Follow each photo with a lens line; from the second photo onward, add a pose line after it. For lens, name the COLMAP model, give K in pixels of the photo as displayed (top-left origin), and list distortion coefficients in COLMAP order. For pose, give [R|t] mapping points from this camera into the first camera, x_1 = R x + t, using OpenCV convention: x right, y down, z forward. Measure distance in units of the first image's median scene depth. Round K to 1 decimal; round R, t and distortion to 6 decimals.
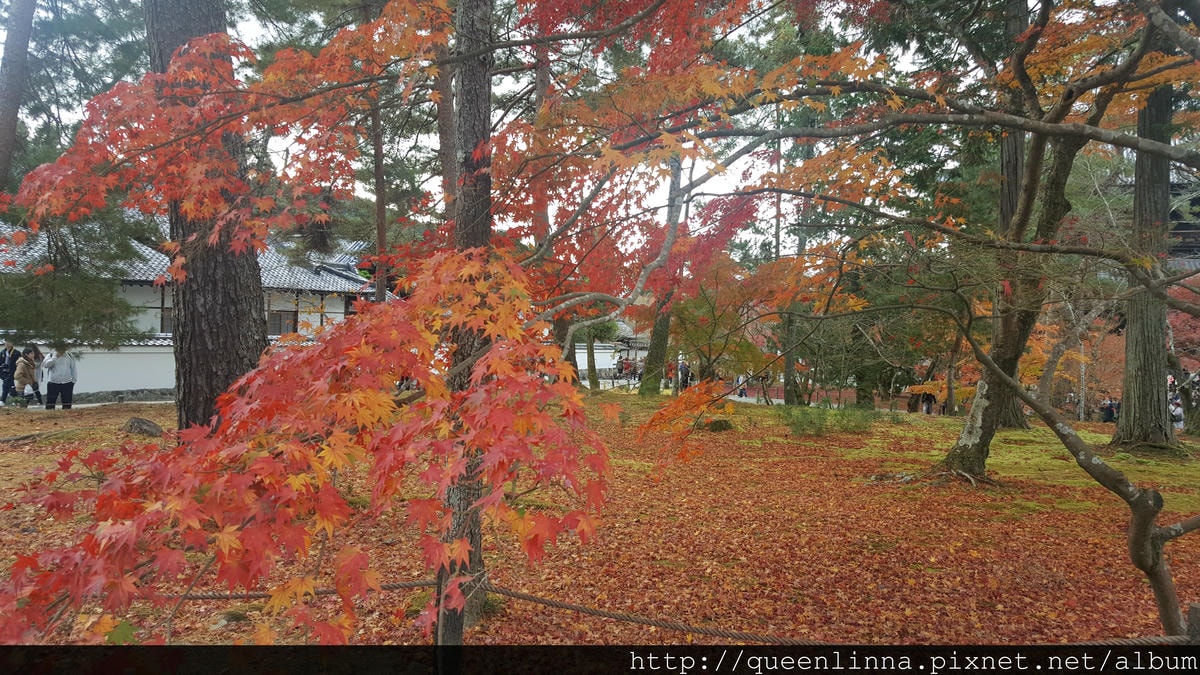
lens RADIAL K [[877.2, 0, 601.4], [0, 877.2, 332.2], [0, 0, 1]] dist [0.008390, 0.001288]
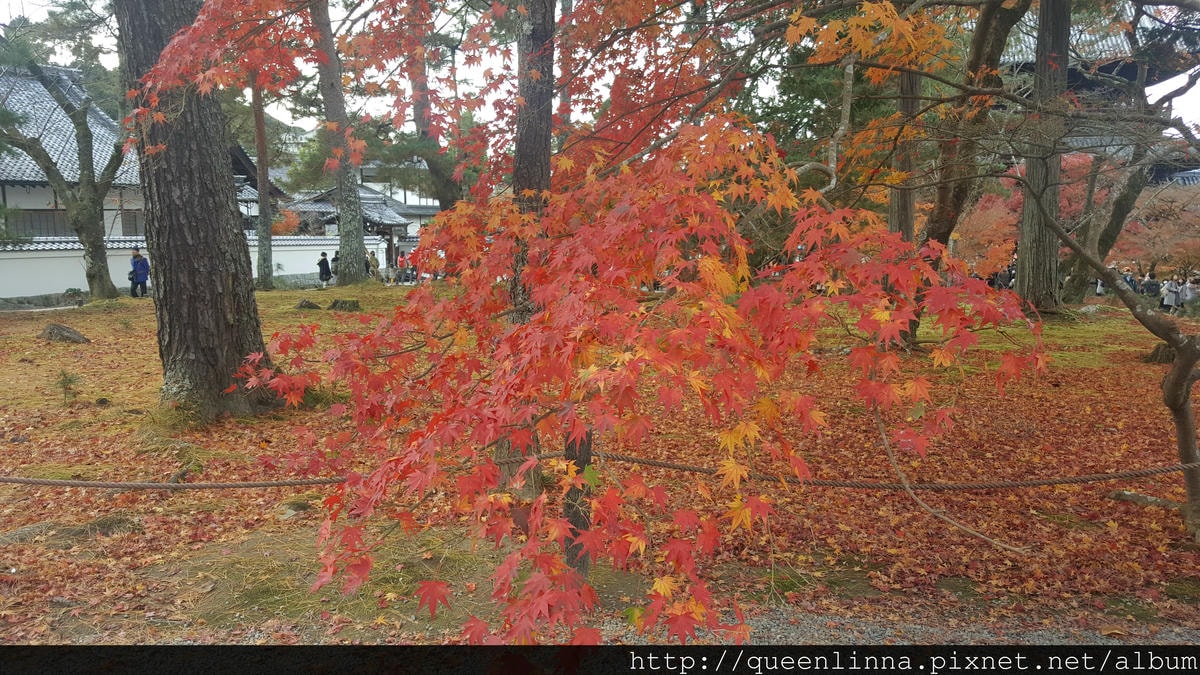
lens RADIAL K [[877.2, 0, 599.4], [0, 877.2, 344.5], [0, 0, 1]] dist [0.008390, 0.001288]
pose [[0.991936, -0.044614, 0.118628, -0.124210], [0.027756, 0.989742, 0.140142, 0.005632], [-0.123663, -0.135719, 0.982999, -0.003446]]
